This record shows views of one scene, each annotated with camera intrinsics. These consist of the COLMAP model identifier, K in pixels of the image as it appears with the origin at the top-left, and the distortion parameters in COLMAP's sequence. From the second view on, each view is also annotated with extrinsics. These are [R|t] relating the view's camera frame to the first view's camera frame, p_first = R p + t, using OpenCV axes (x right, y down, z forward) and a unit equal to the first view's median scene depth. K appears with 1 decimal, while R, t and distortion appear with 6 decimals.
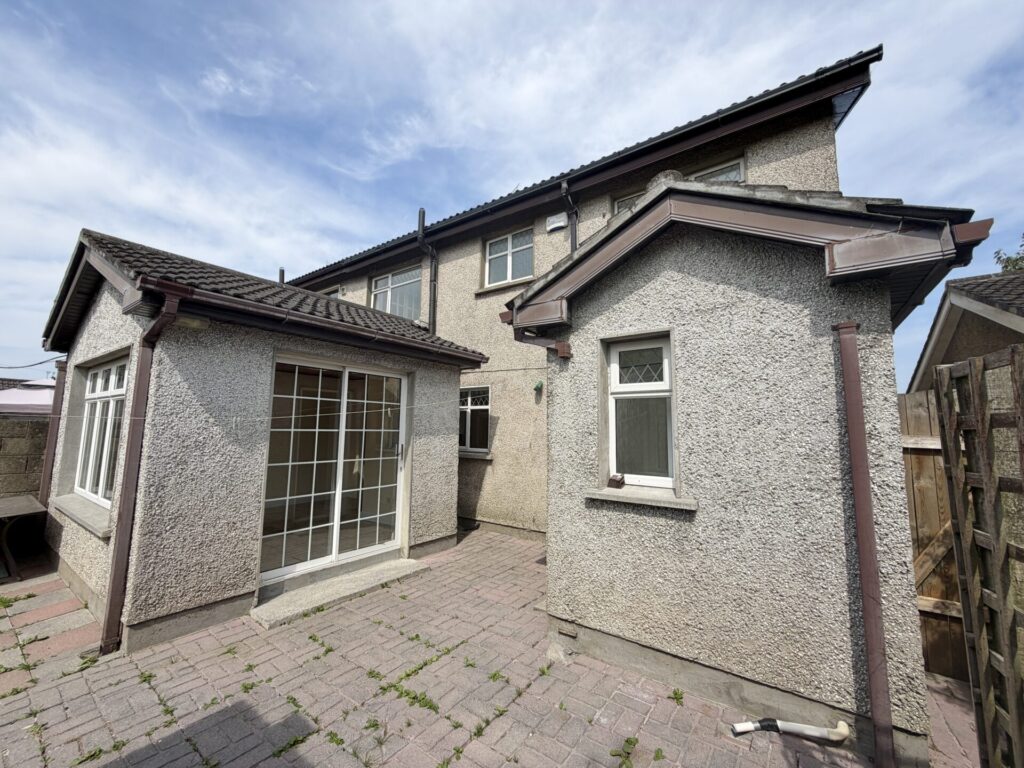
lens RADIAL K [[406.6, 0, 508.8], [0, 406.6, 384.3], [0, 0, 1]] dist [-0.001384, 0.000625]
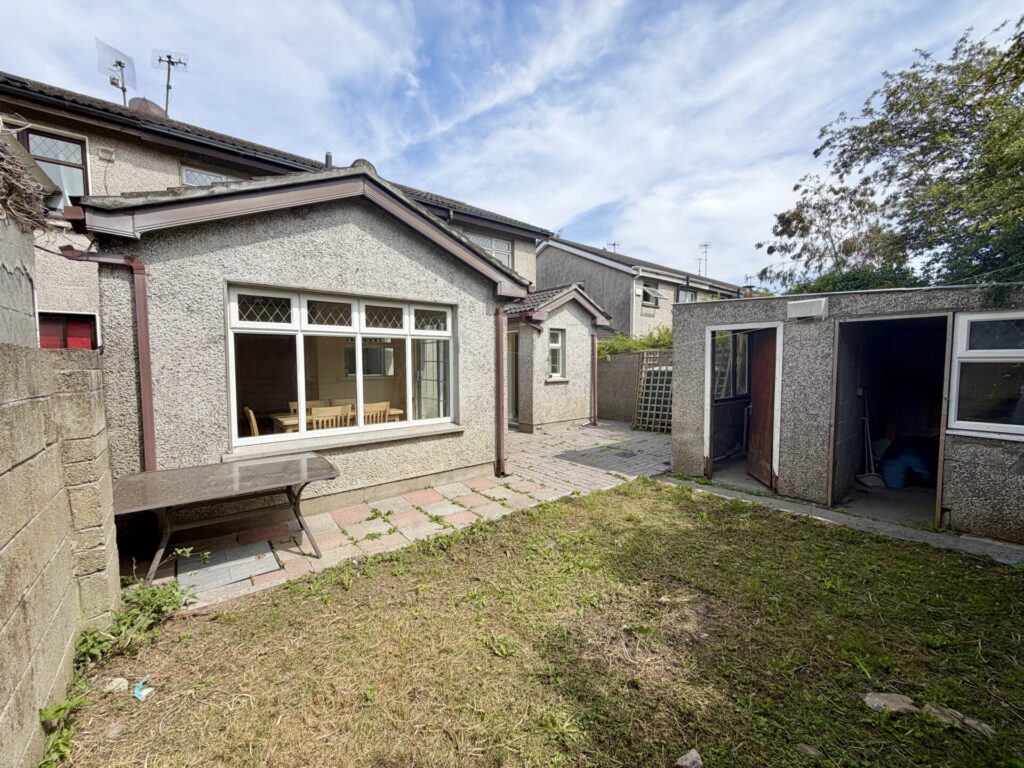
lens RADIAL K [[406.6, 0, 508.8], [0, 406.6, 384.3], [0, 0, 1]] dist [-0.001384, 0.000625]
pose [[0.265932, -0.071684, 0.961323, -2.590583], [-0.102568, 0.989467, 0.102156, 0.020602], [-0.958520, -0.125767, 0.255778, 0.475991]]
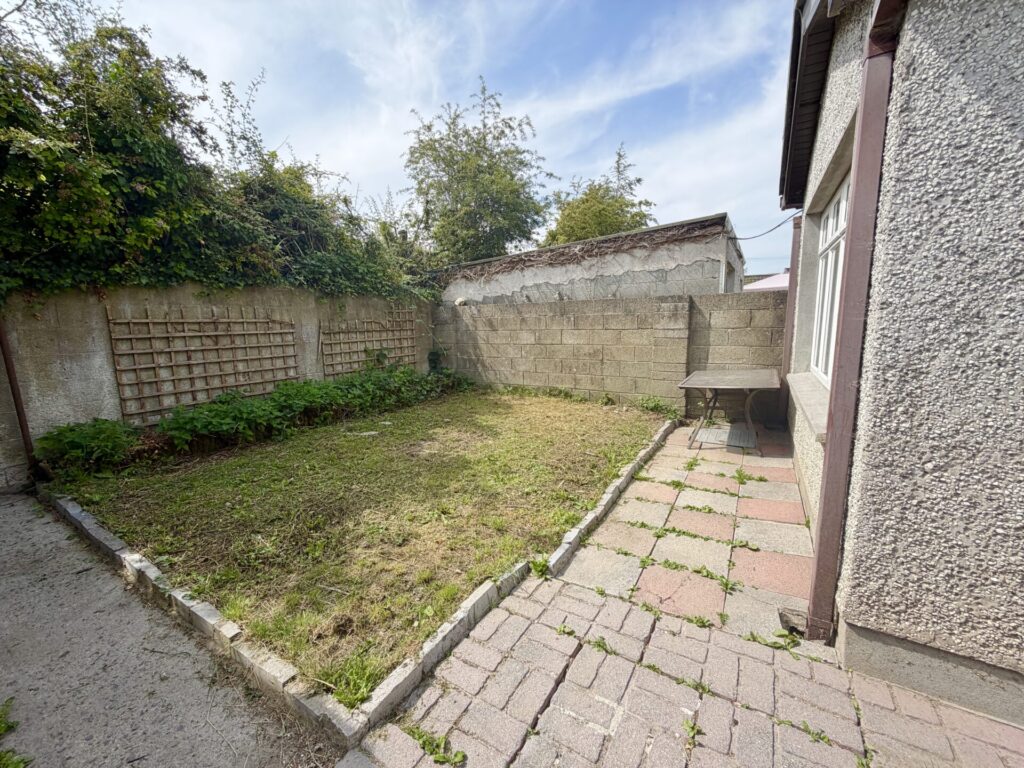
lens RADIAL K [[406.6, 0, 508.8], [0, 406.6, 384.3], [0, 0, 1]] dist [-0.001384, 0.000625]
pose [[0.068557, 0.131172, -0.988986, -0.437107], [0.140075, 0.980233, 0.139721, 0.138633], [0.987765, -0.148111, 0.048828, 0.530674]]
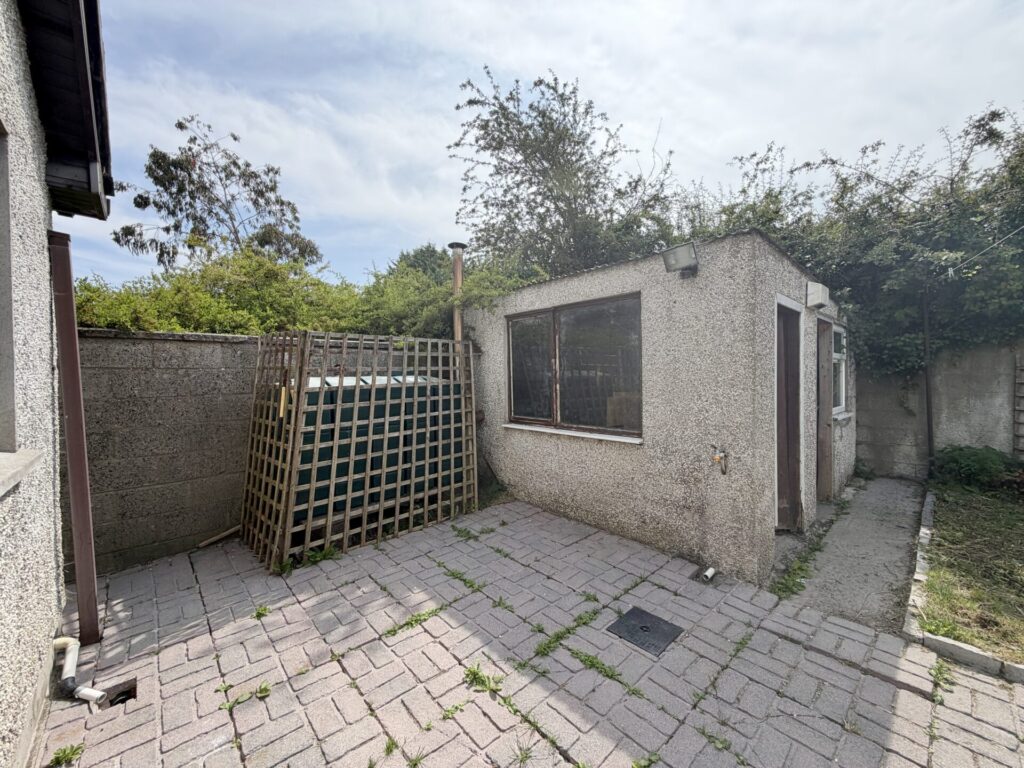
lens RADIAL K [[406.6, 0, 508.8], [0, 406.6, 384.3], [0, 0, 1]] dist [-0.001384, 0.000625]
pose [[-0.978846, -0.005576, 0.204521, -0.292198], [-0.024744, 0.995518, -0.091283, 0.187770], [-0.203096, -0.094413, -0.974597, 1.186502]]
